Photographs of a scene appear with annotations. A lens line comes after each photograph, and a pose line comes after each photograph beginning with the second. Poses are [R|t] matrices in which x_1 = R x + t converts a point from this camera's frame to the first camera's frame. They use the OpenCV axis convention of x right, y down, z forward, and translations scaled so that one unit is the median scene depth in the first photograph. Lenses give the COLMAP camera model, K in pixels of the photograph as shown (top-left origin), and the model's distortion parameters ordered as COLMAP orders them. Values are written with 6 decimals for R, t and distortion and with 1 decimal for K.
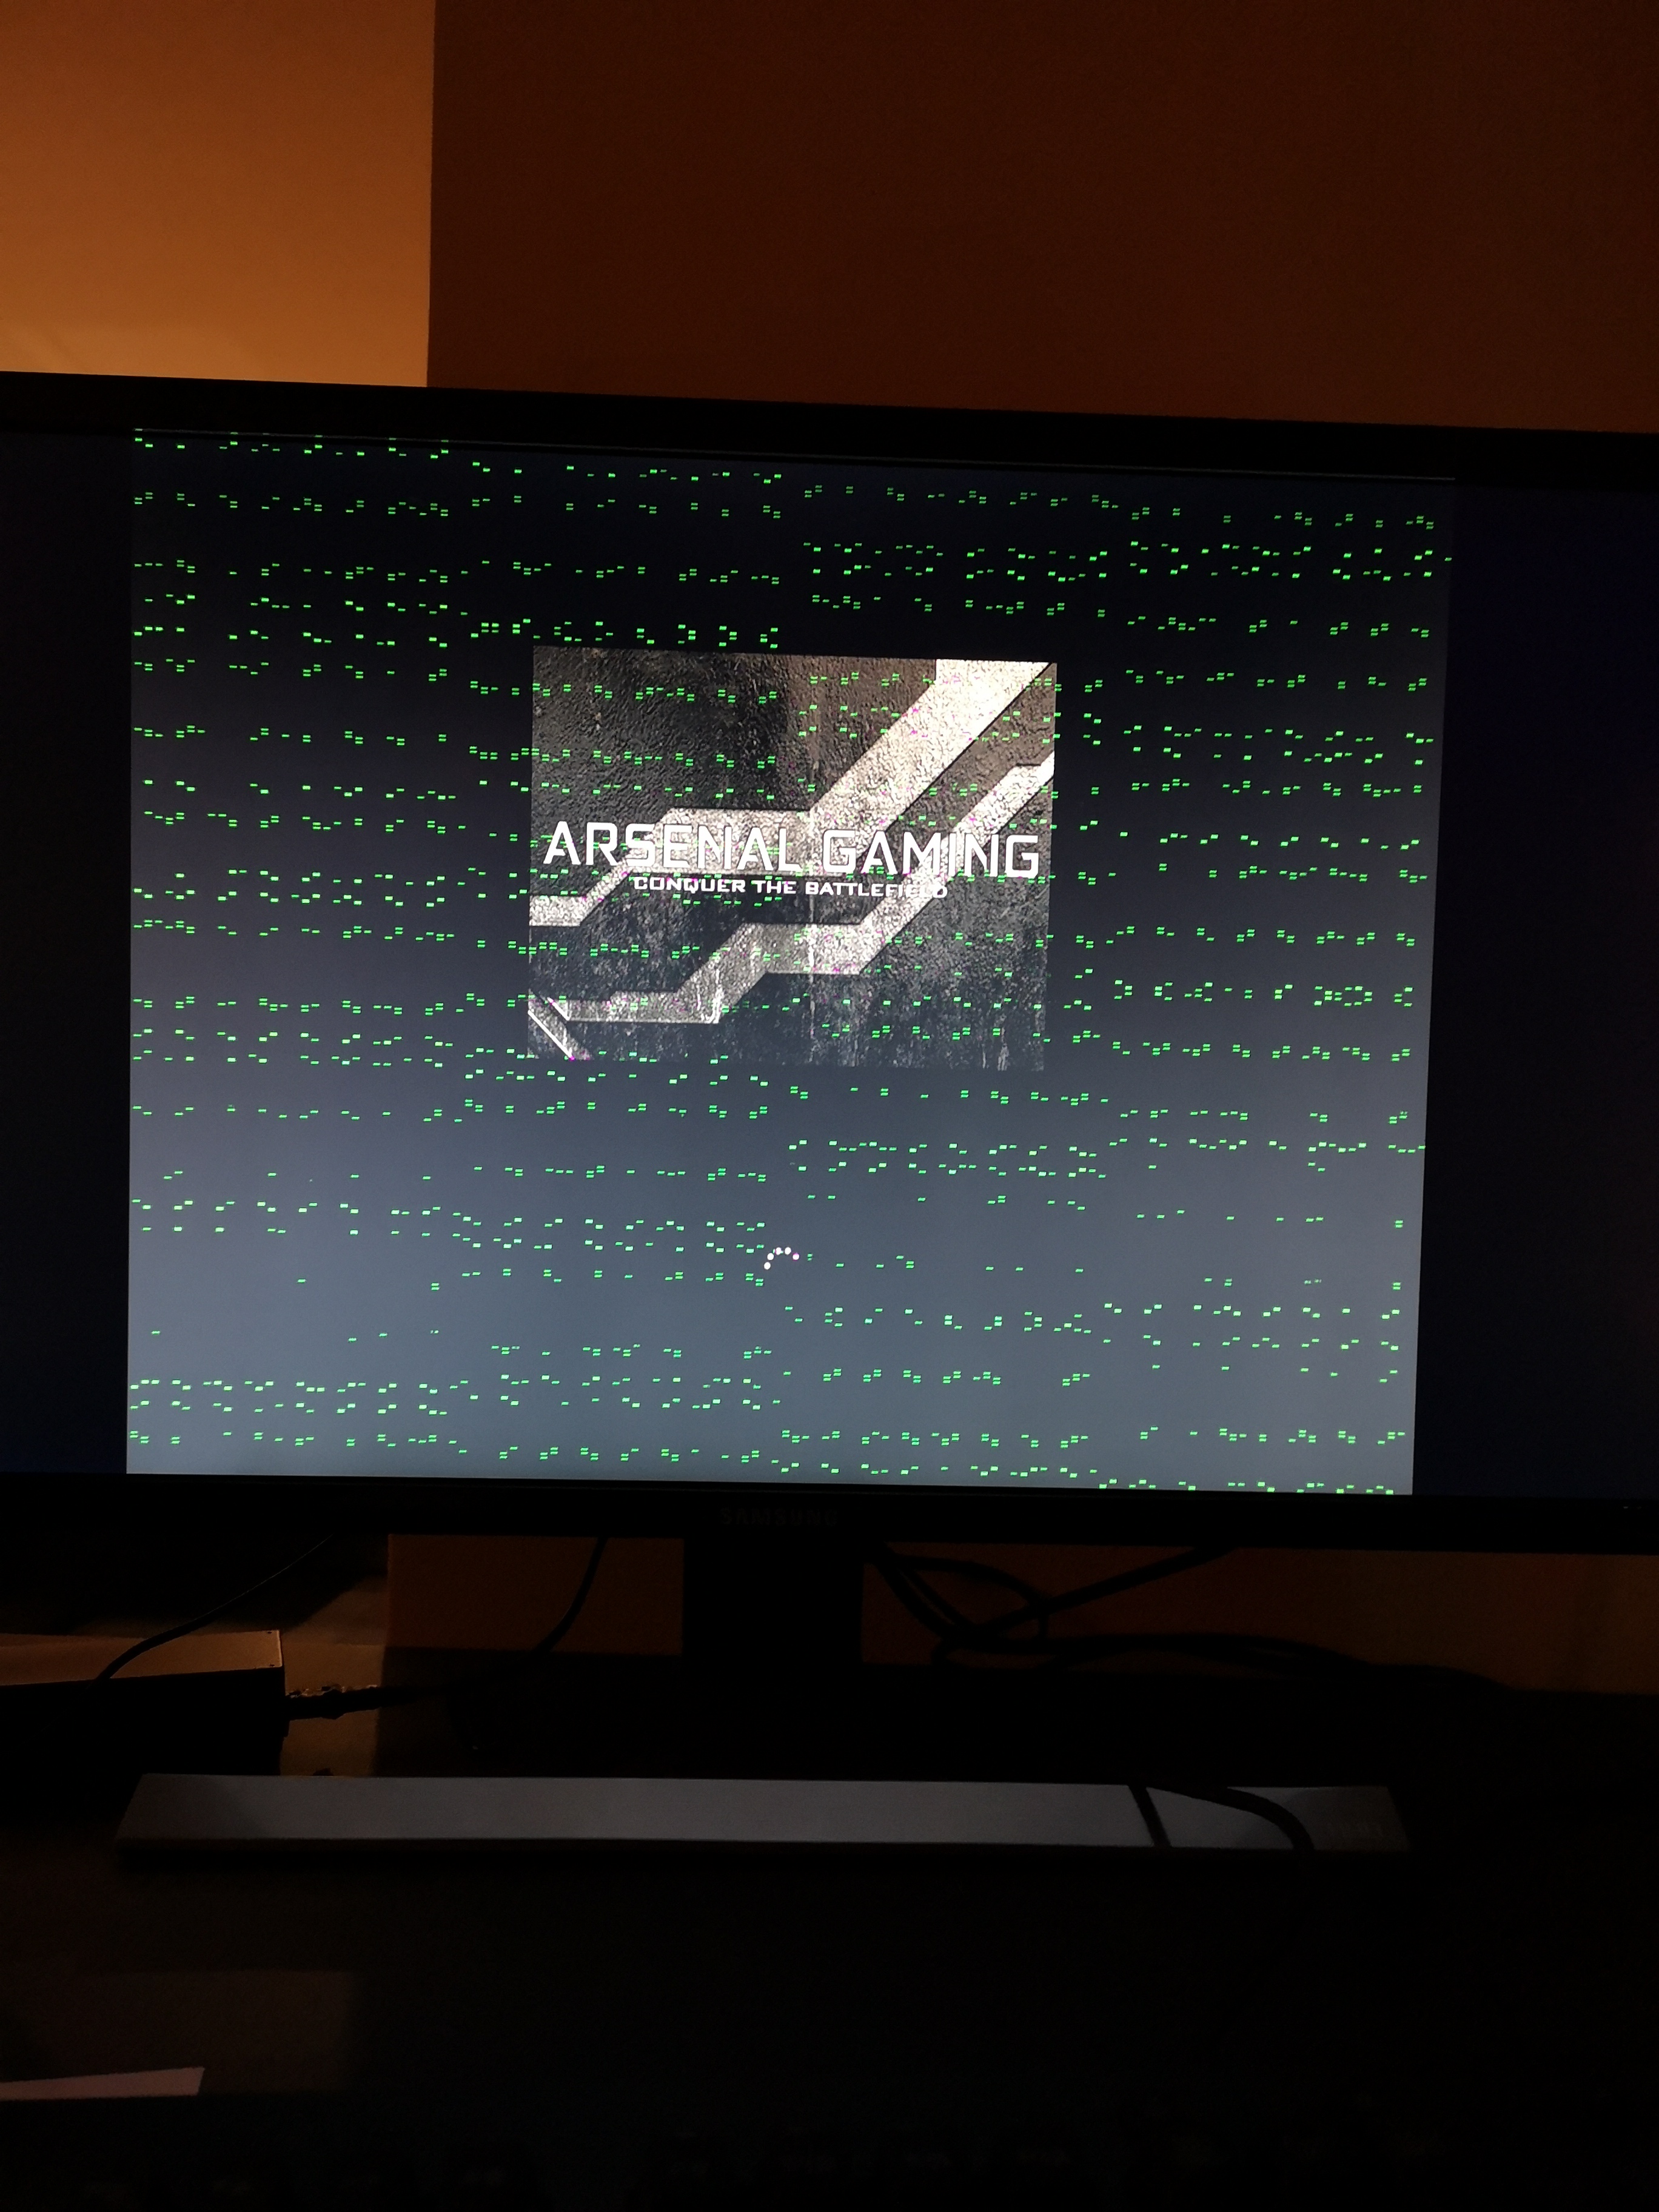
lens RADIAL K [[1740.1, 0, 825.1], [0, 1740.1, 1104.3], [0, 0, 1]] dist [-0.003156, -0.007907]
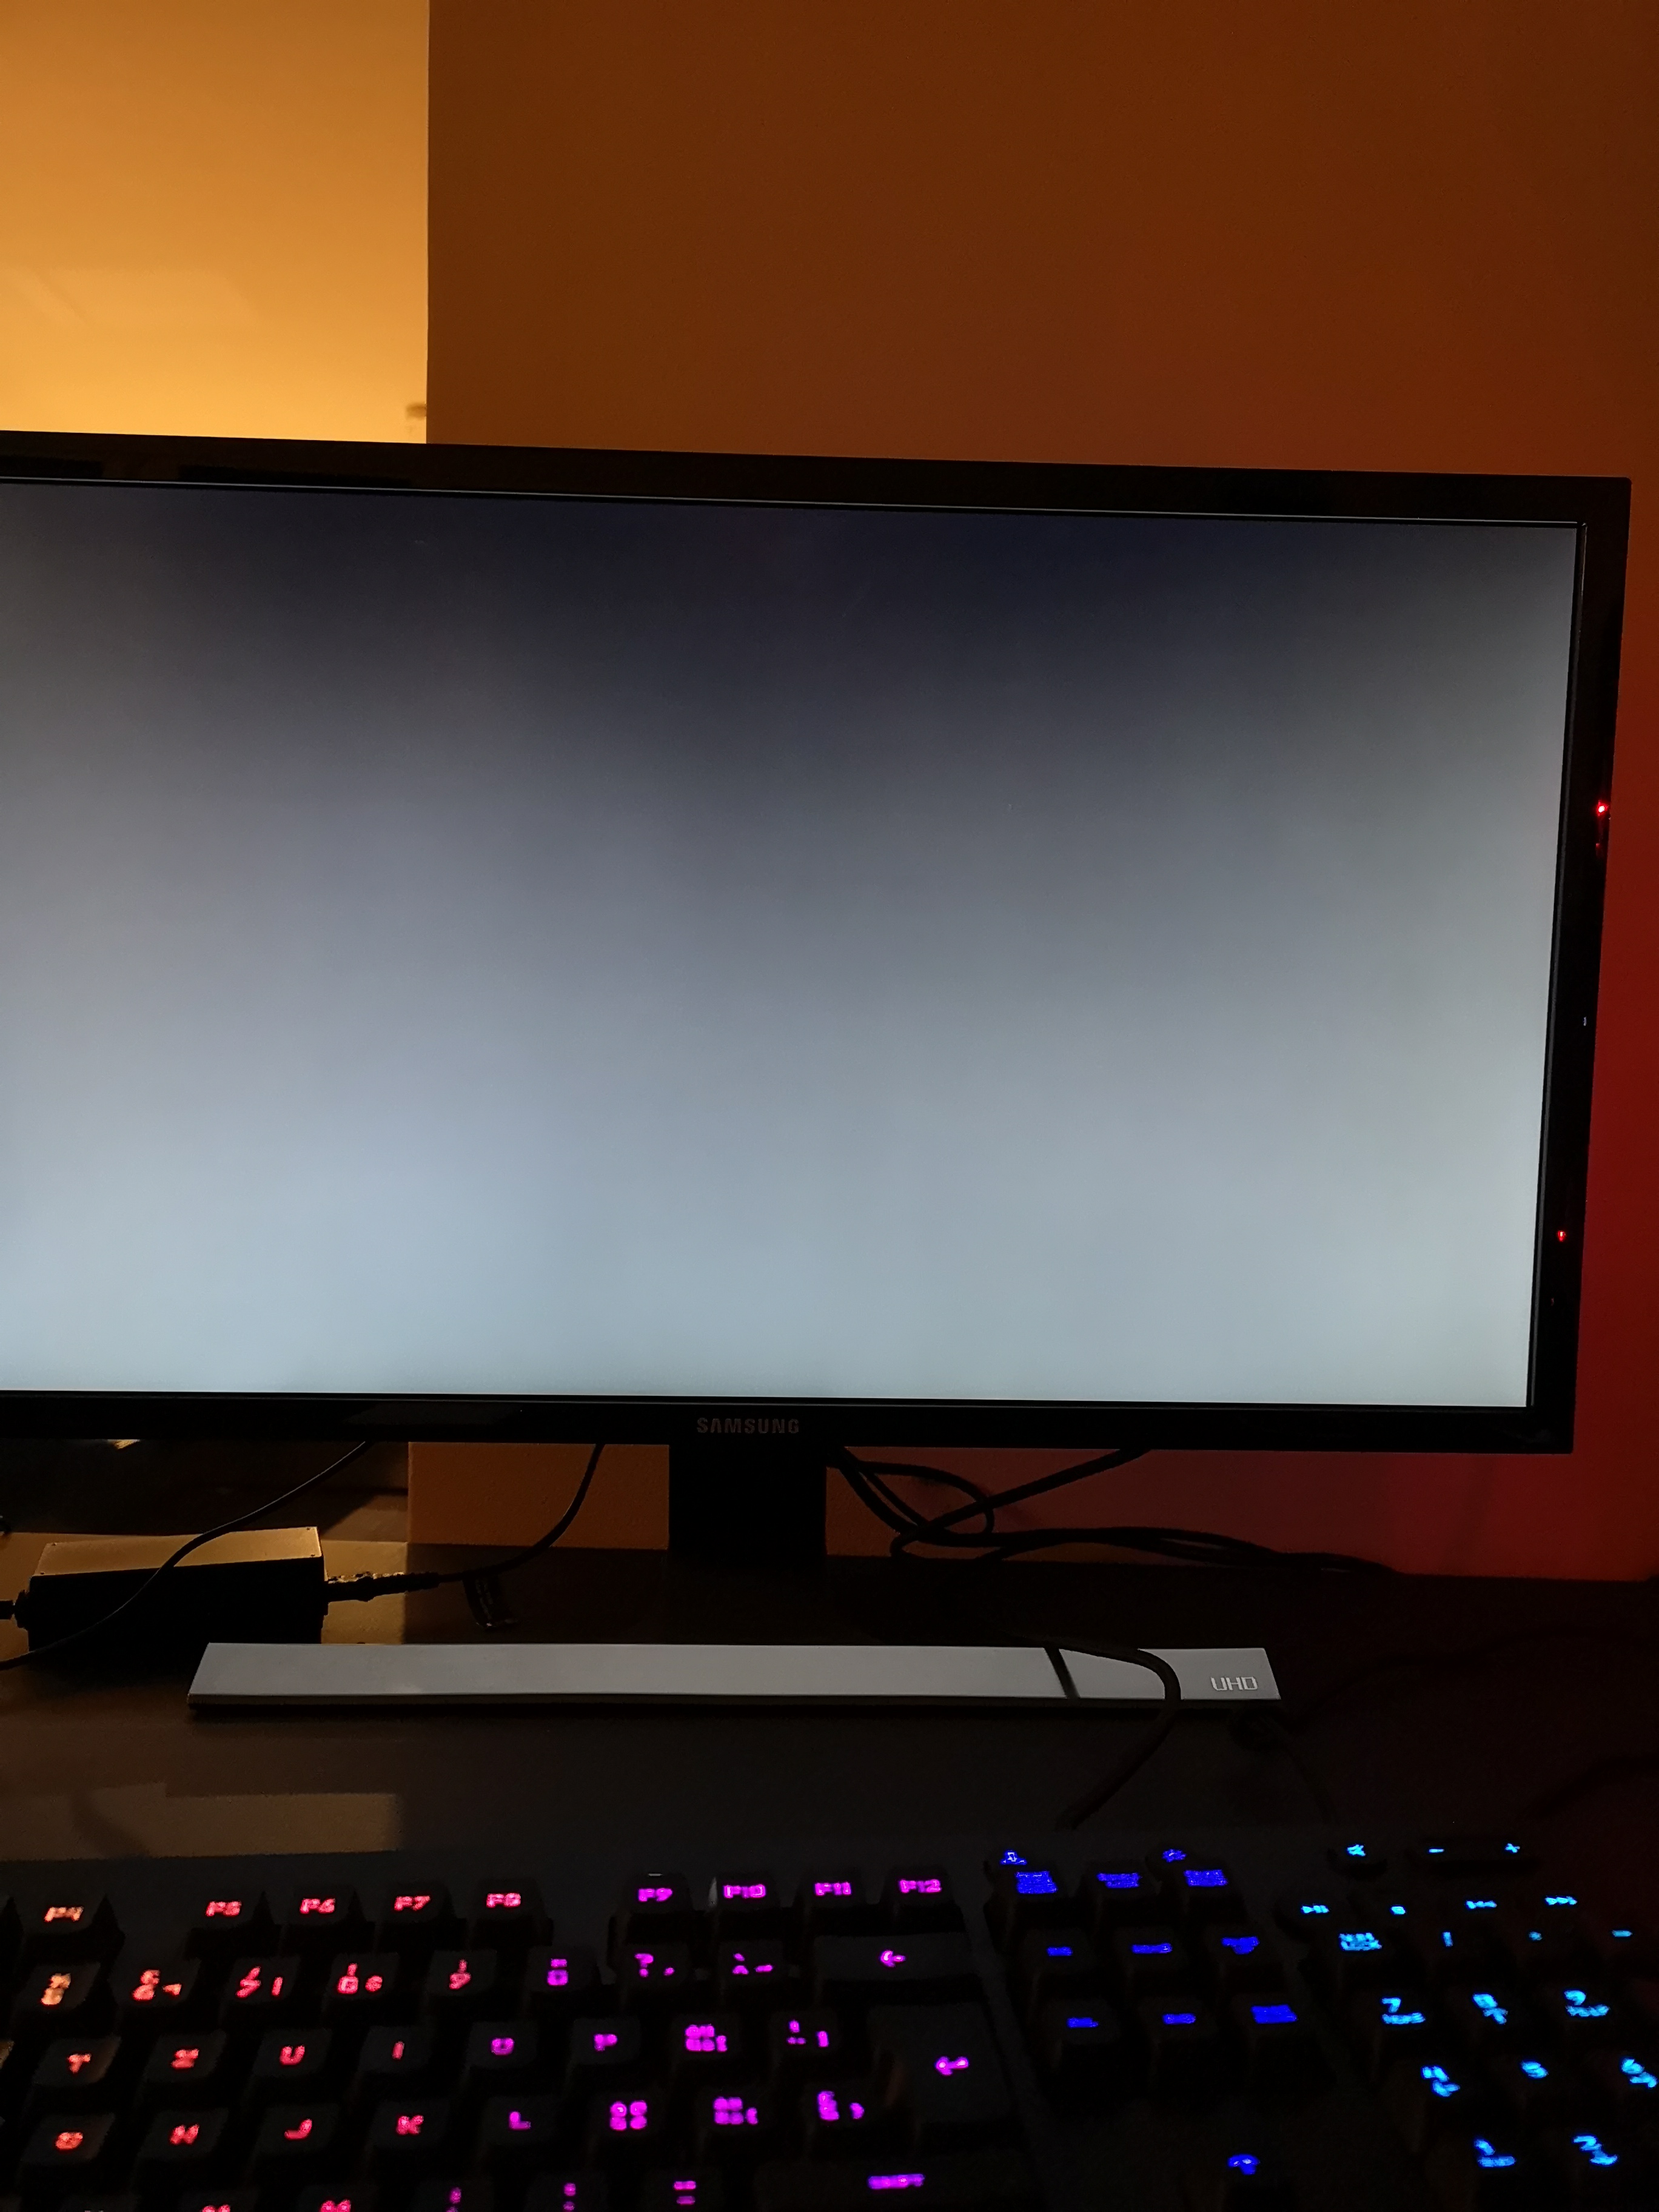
lens RADIAL K [[1740.1, 0, 833.9], [0, 1740.1, 1107.6], [0, 0, 1]] dist [-0.003156, -0.007907]
pose [[0.999965, -0.007093, 0.004447, 0.026155], [0.006888, 0.998983, 0.044551, -0.024625], [-0.004758, -0.044519, 0.998997, -0.144955]]
